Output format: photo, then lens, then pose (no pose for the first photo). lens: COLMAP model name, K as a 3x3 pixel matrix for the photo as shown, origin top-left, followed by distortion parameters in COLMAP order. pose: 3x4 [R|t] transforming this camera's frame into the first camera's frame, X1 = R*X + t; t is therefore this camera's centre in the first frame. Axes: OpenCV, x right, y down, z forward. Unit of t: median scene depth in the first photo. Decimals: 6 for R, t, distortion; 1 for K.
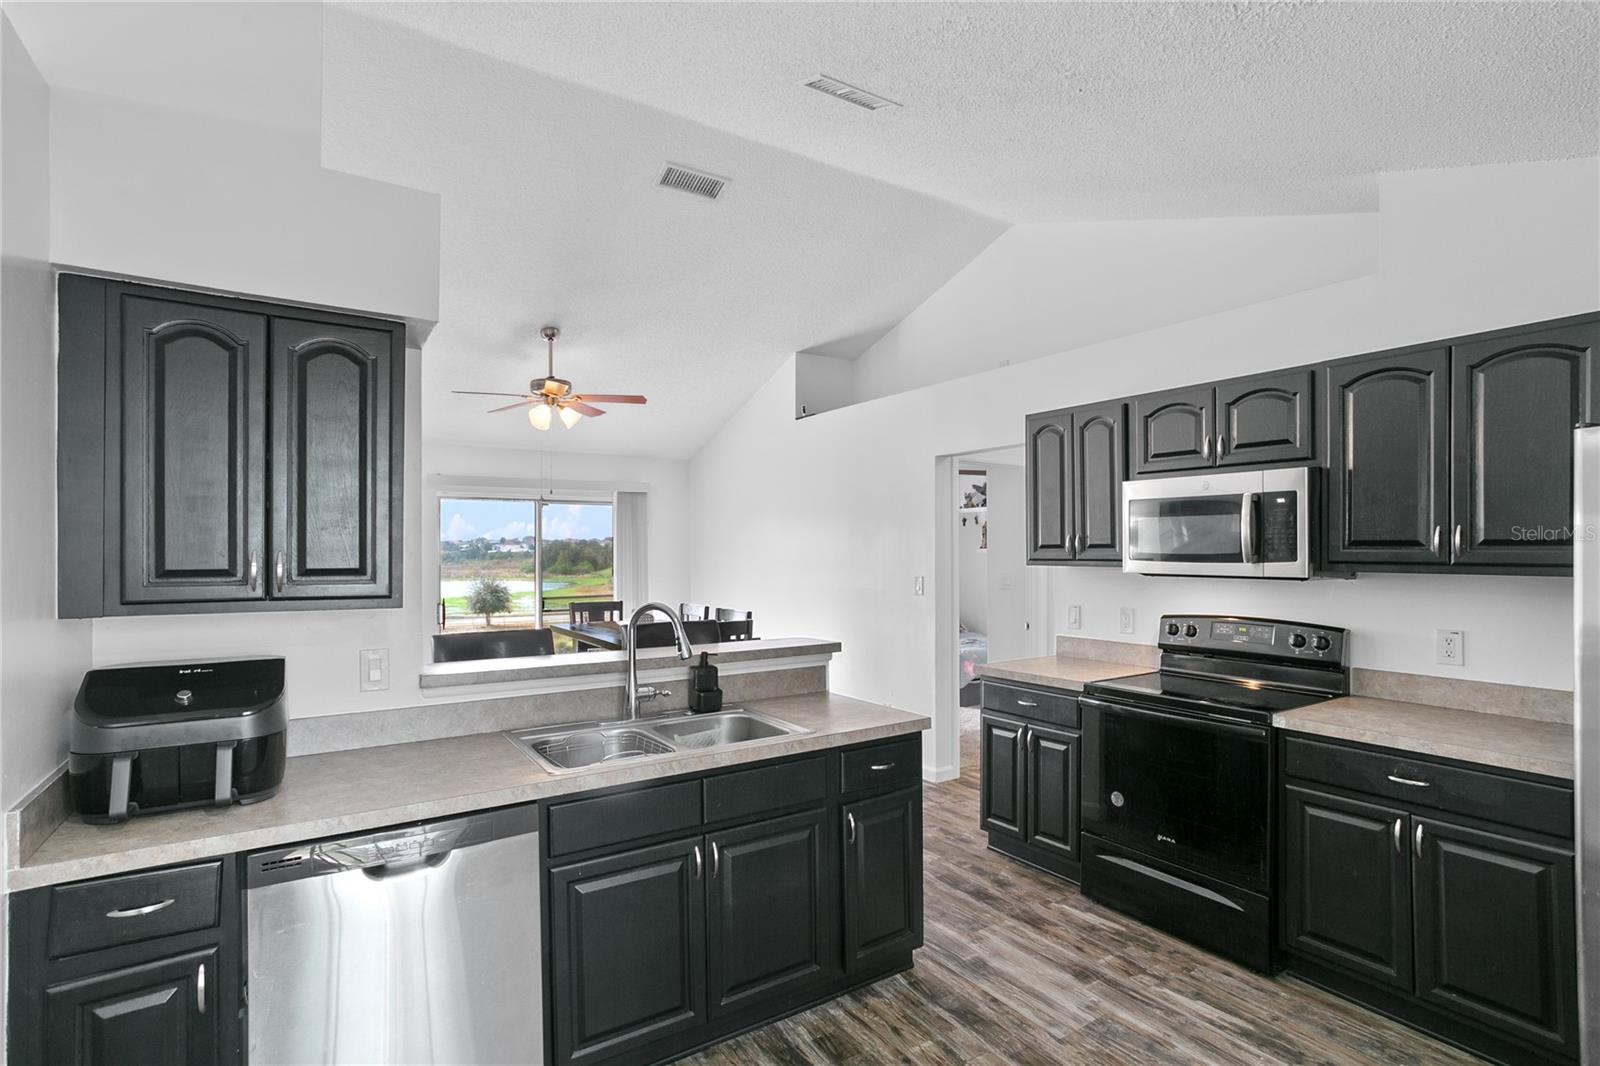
lens RADIAL K [[768.0, 0, 820.9], [0, 768.0, 551.3], [0, 0, 1]] dist [-0.013357, 0.001829]
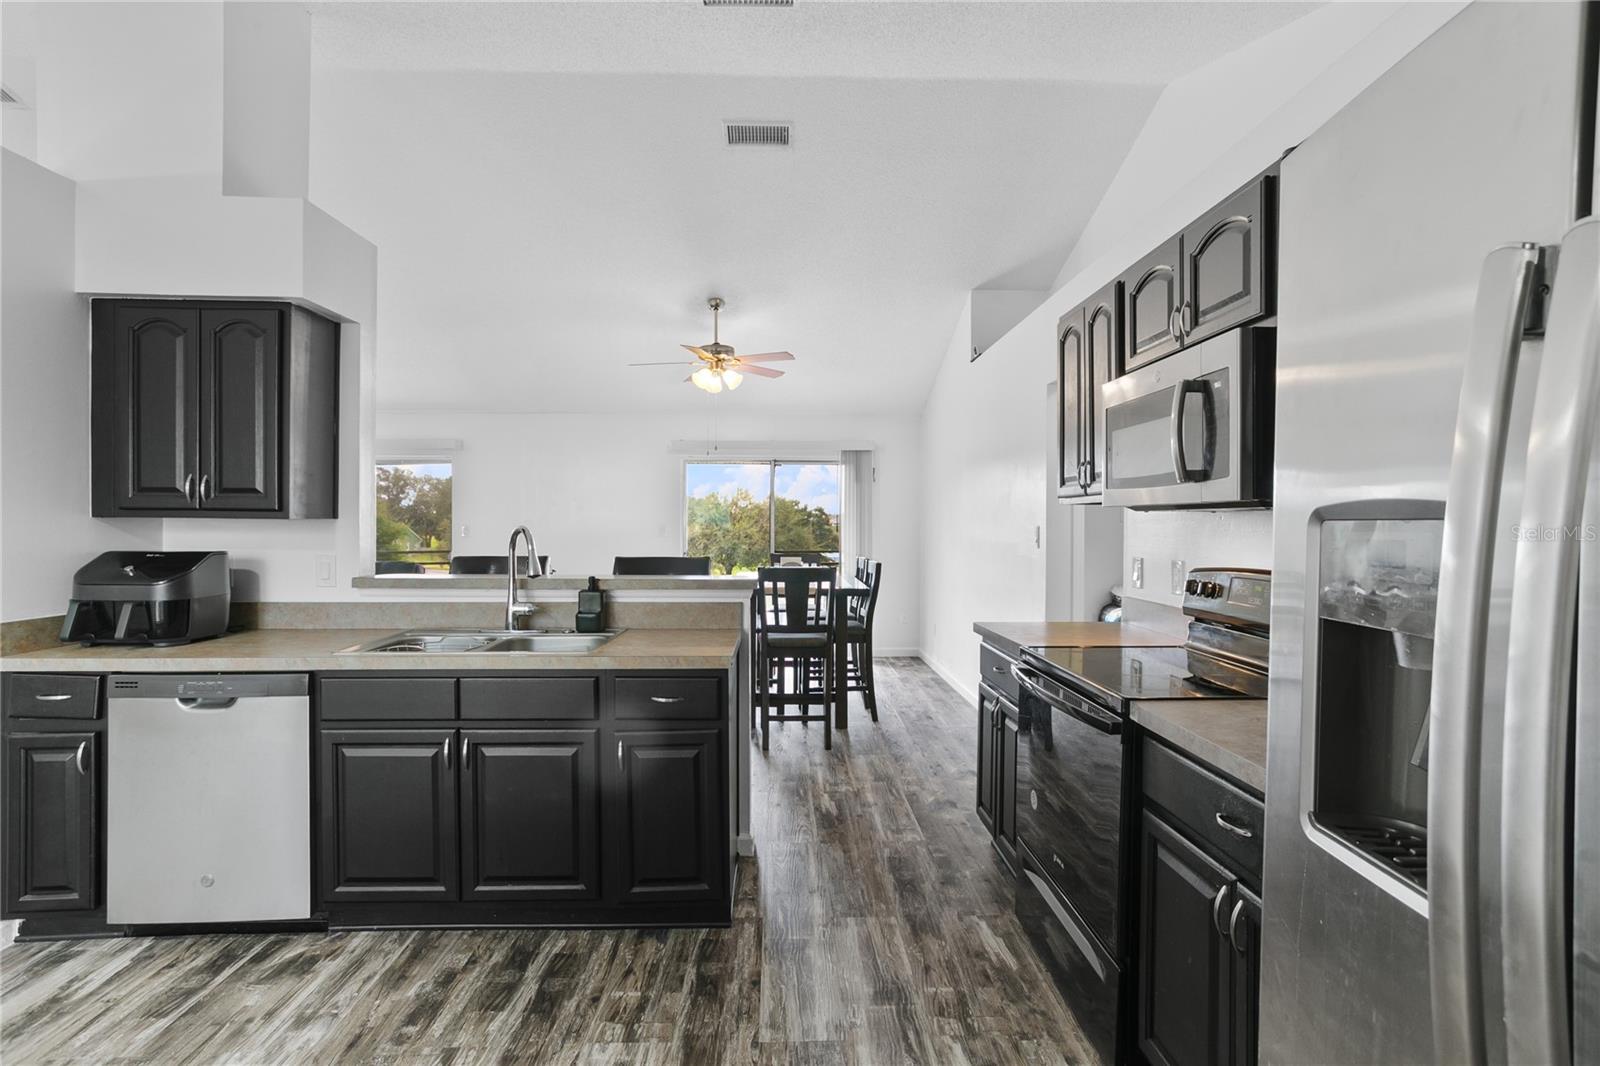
lens RADIAL K [[768.0, 0, 809.4], [0, 768.0, 525.6], [0, 0, 1]] dist [-0.013357, 0.001829]
pose [[0.851576, 0.007750, -0.524174, 0.675228], [-0.006918, 0.999970, 0.003546, 0.055825], [0.524186, 0.000607, 0.851604, 0.263810]]
